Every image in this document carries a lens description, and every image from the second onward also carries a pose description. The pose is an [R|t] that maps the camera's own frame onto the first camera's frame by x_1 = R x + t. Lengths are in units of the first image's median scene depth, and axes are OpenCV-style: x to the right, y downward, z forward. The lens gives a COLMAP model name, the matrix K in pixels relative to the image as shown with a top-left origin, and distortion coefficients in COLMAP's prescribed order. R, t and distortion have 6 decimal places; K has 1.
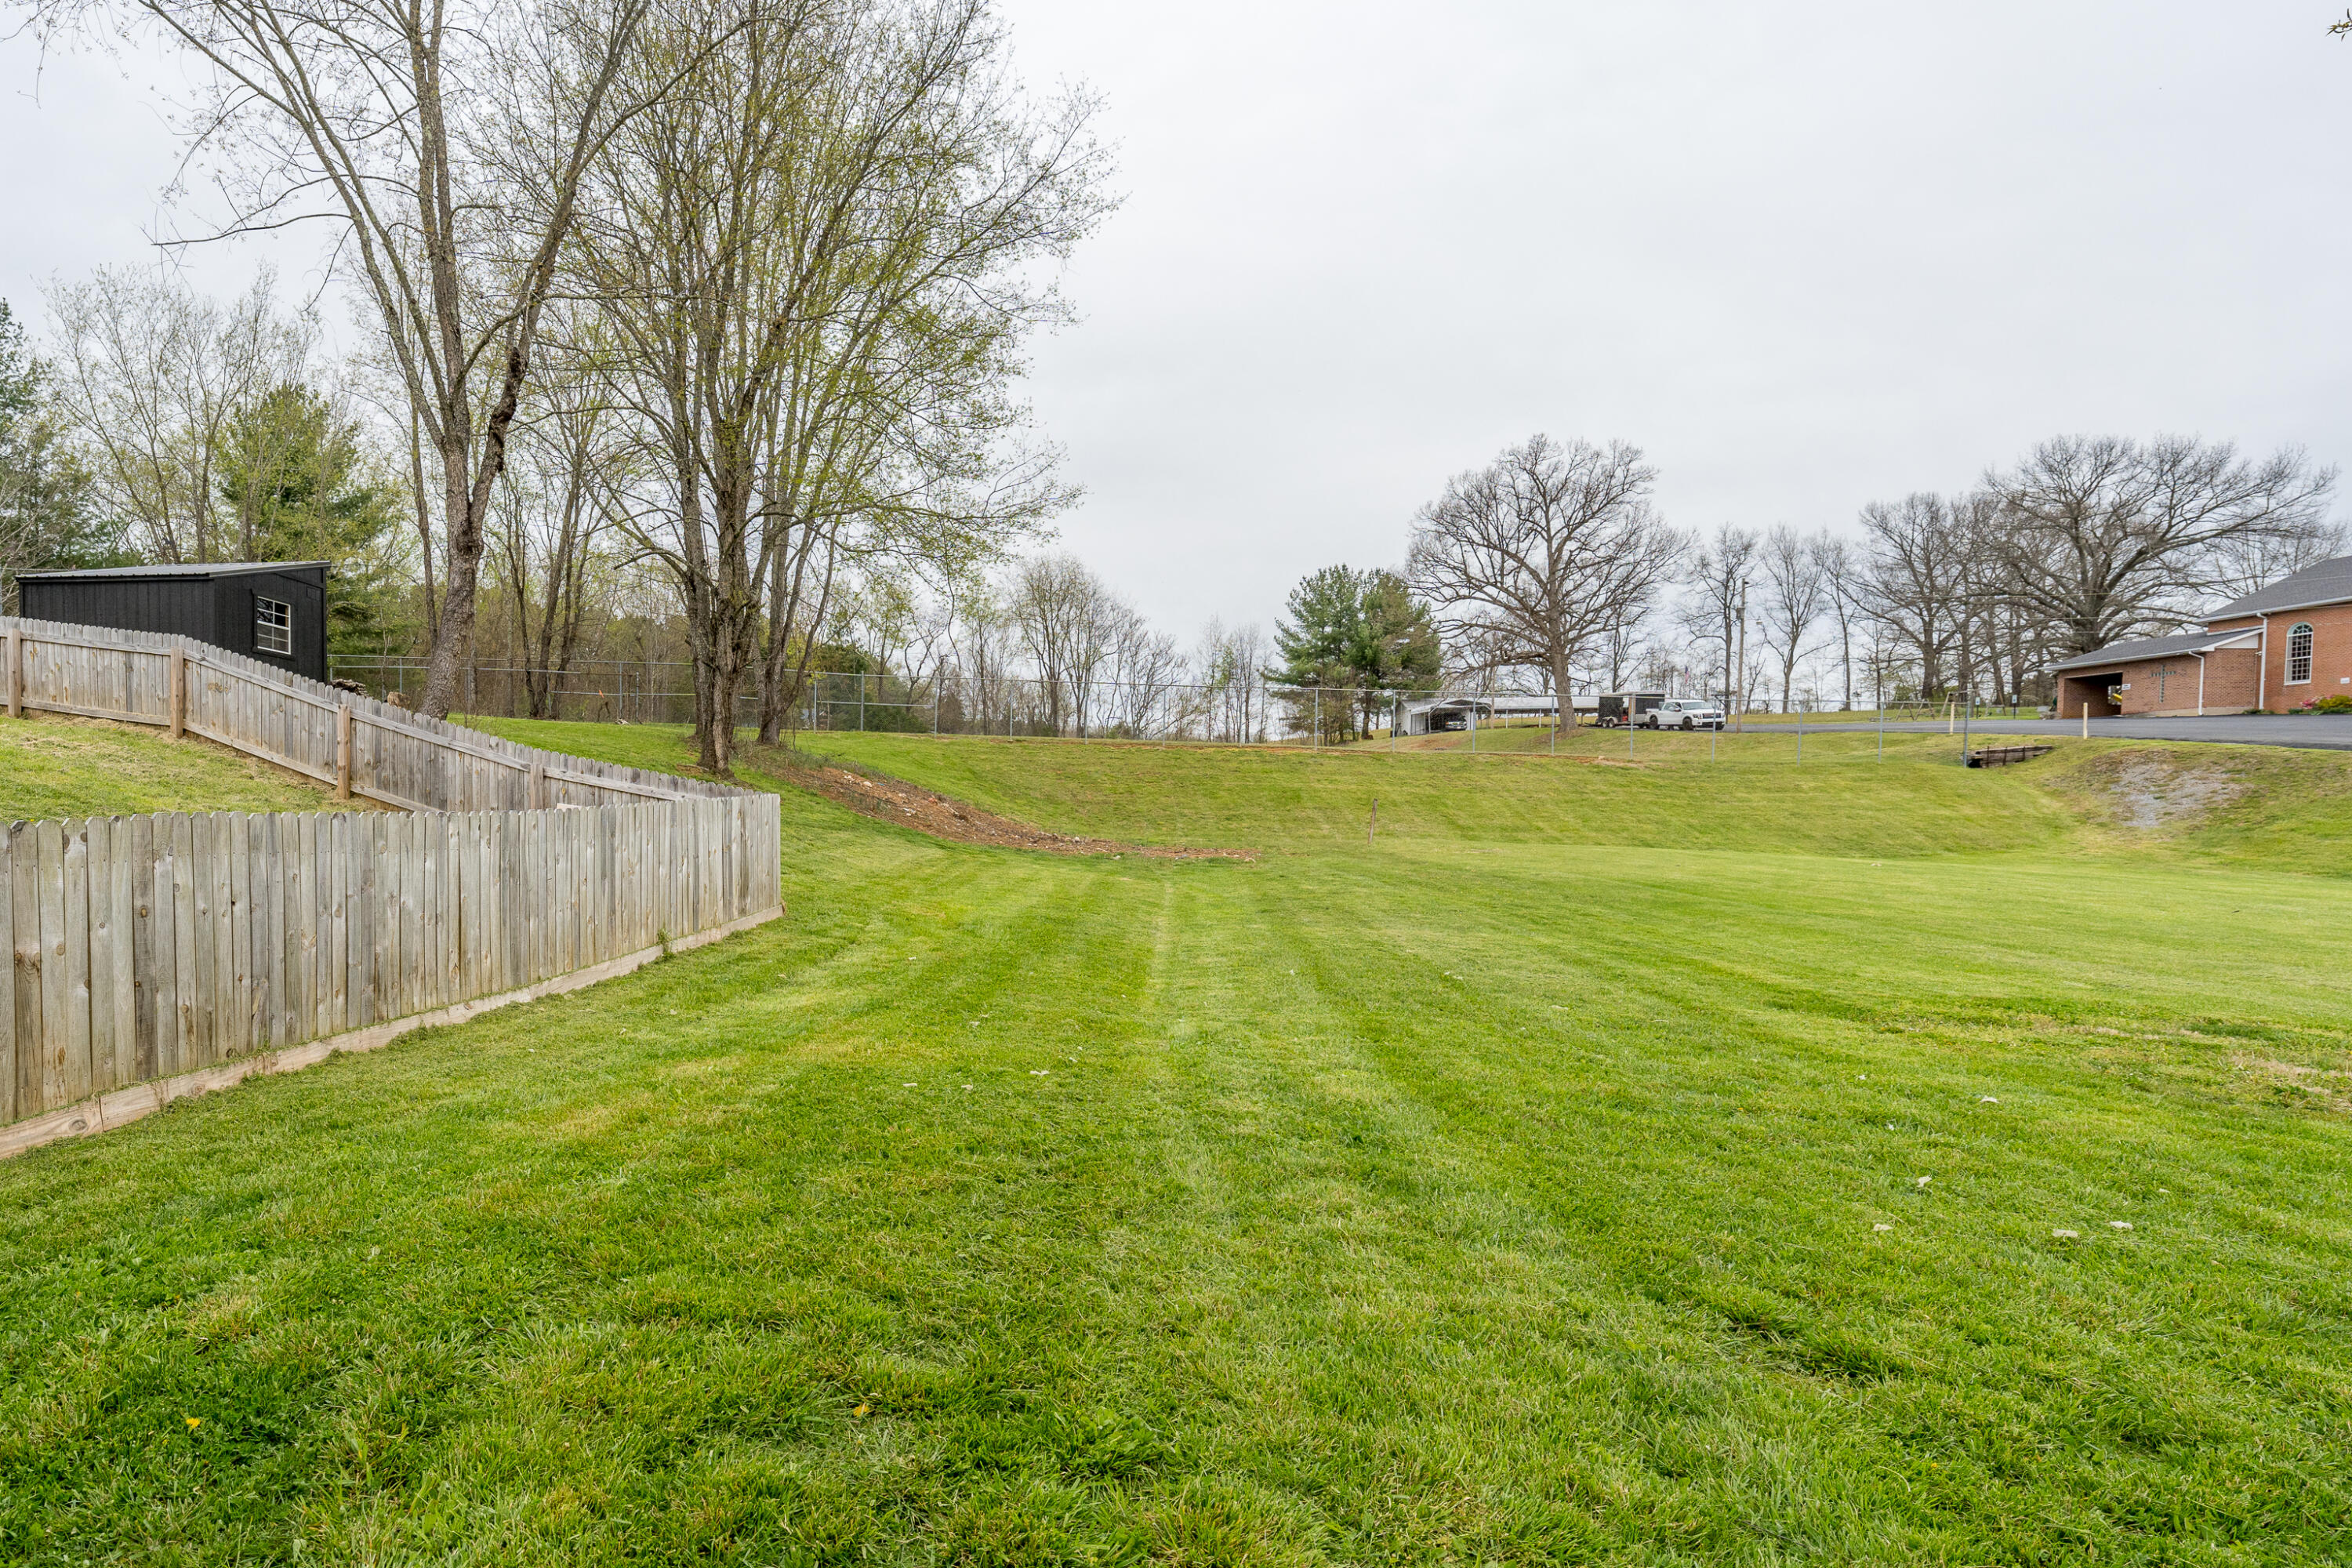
lens RADIAL K [[1475.0, 0, 1120.4], [0, 1475.0, 861.3], [0, 0, 1]] dist [0.001492, 0.000615]
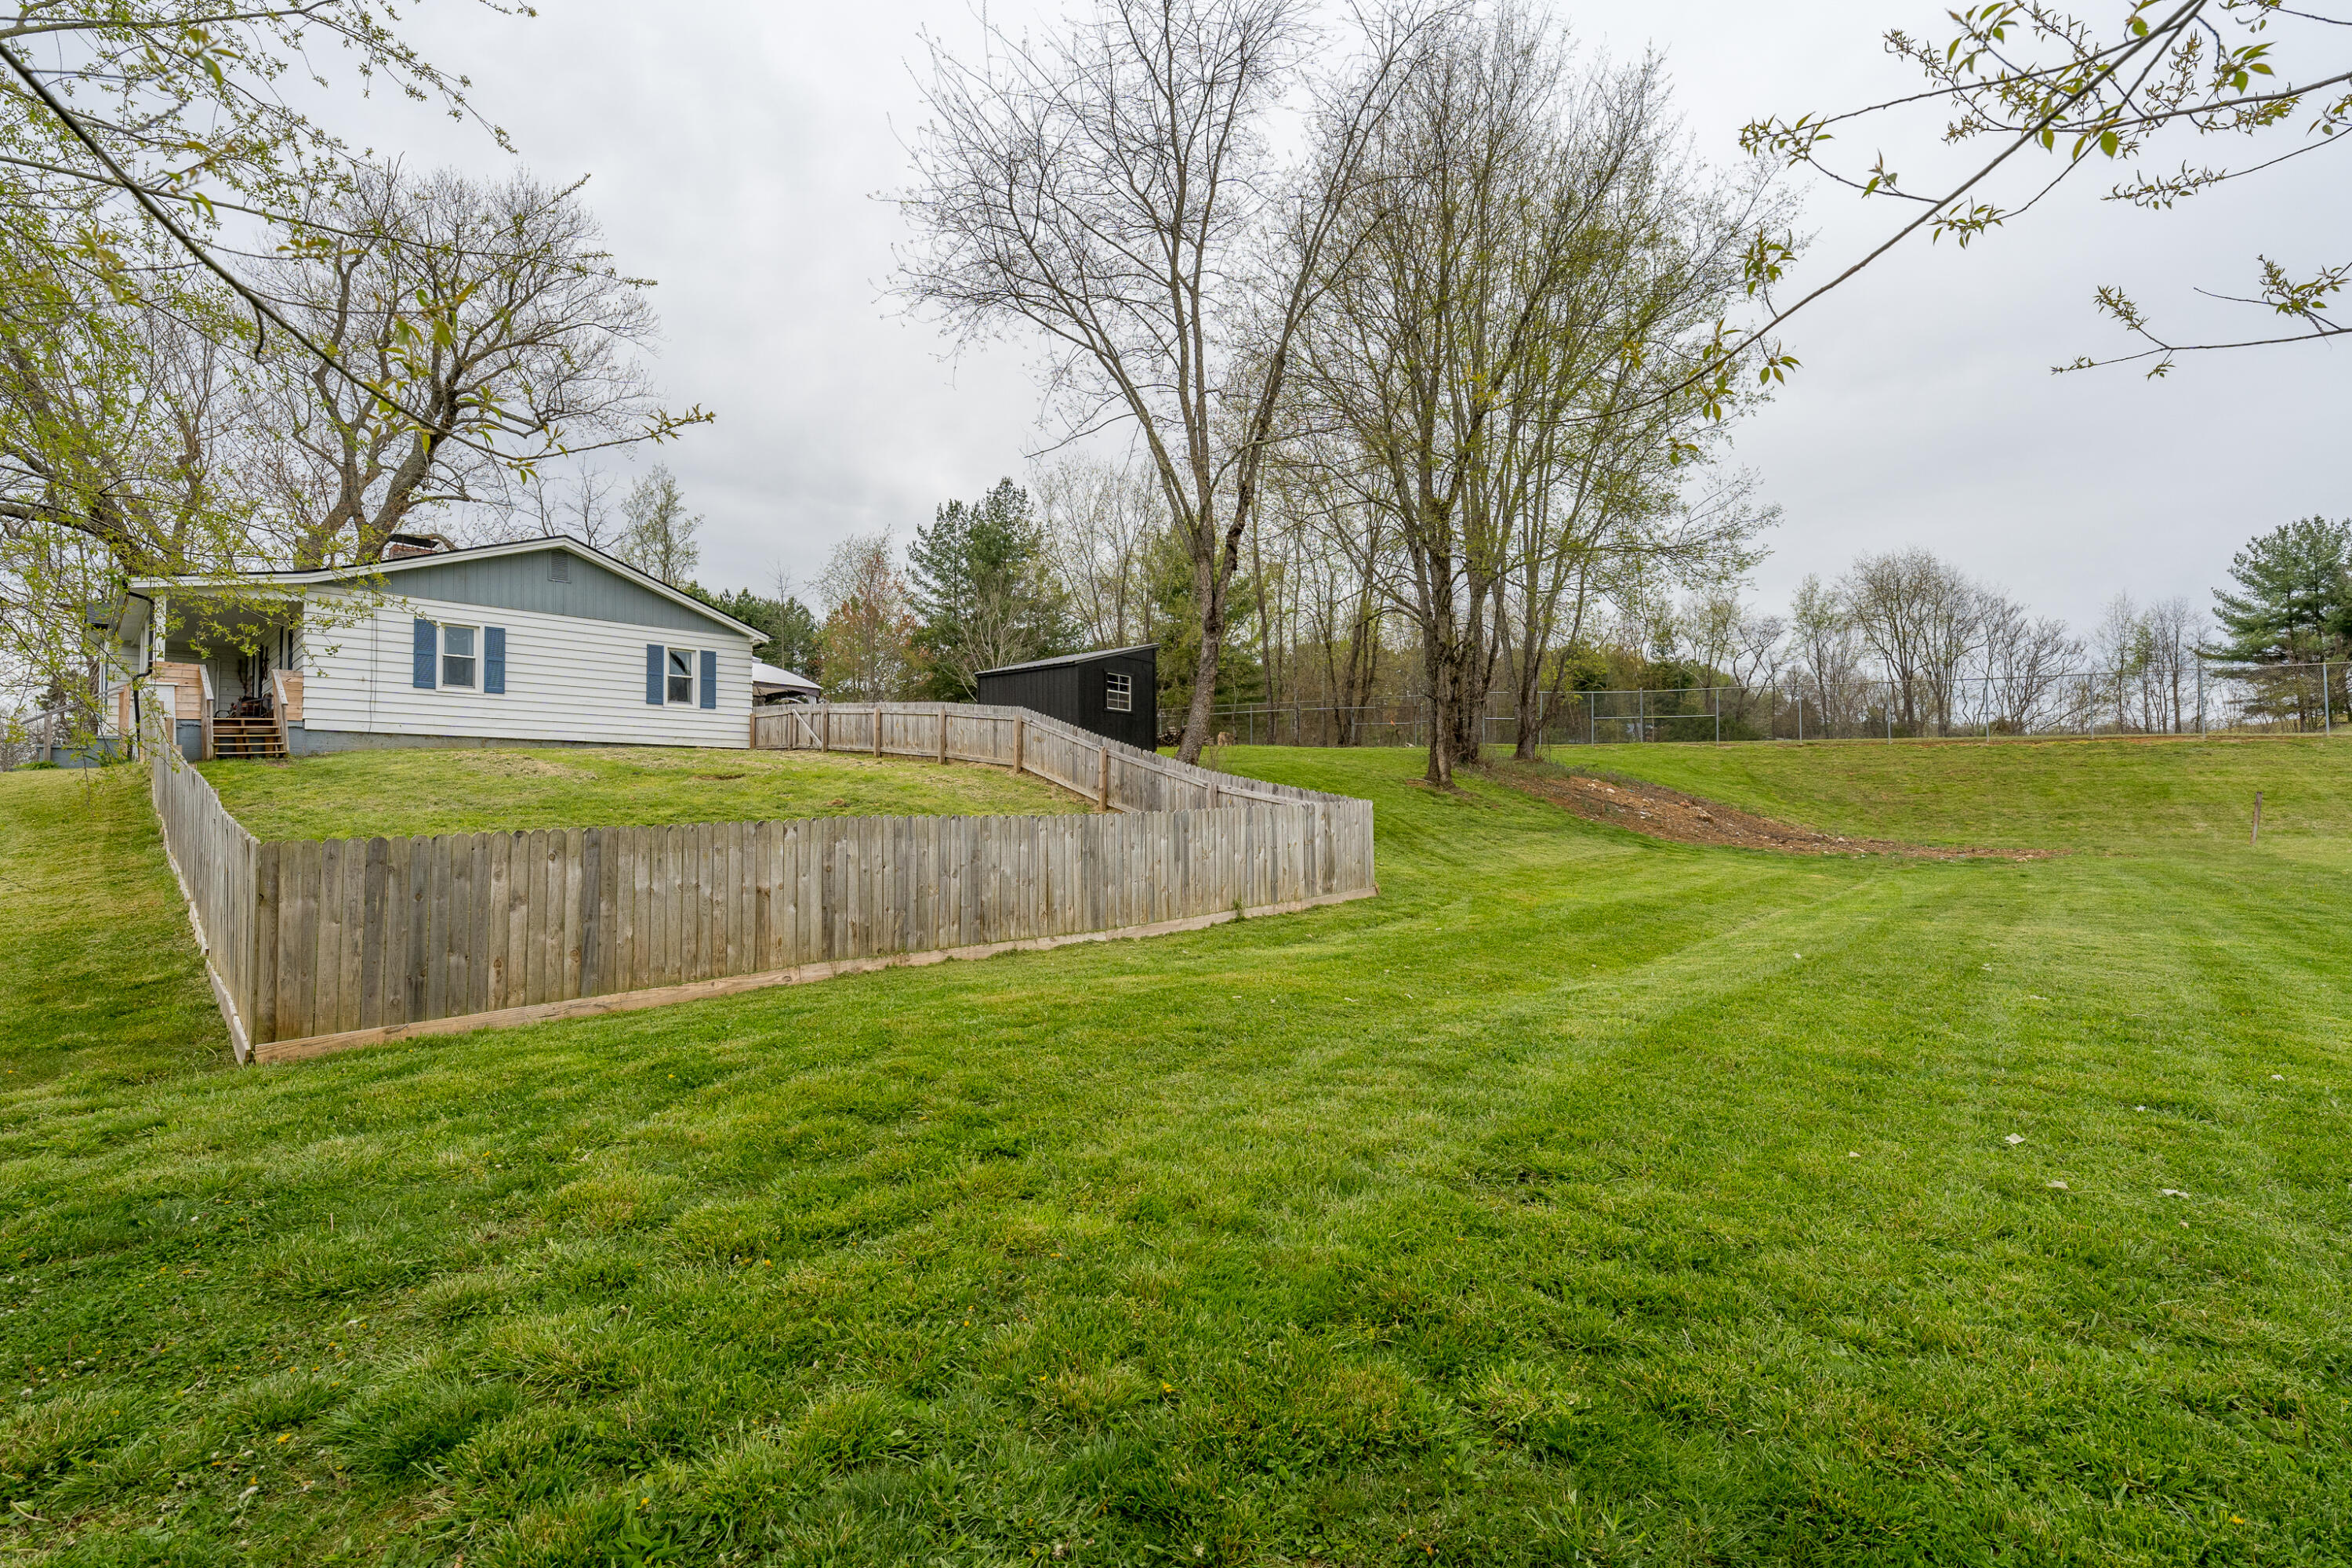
lens RADIAL K [[1413.5, 0, 1189.5], [0, 1413.5, 752.5], [0, 0, 1]] dist [0.001341, 0.001238]
pose [[0.813183, -0.043826, -0.580356, 0.223947], [-0.004955, 0.996603, -0.082202, 0.009435], [0.581988, 0.069721, 0.810203, -0.058063]]
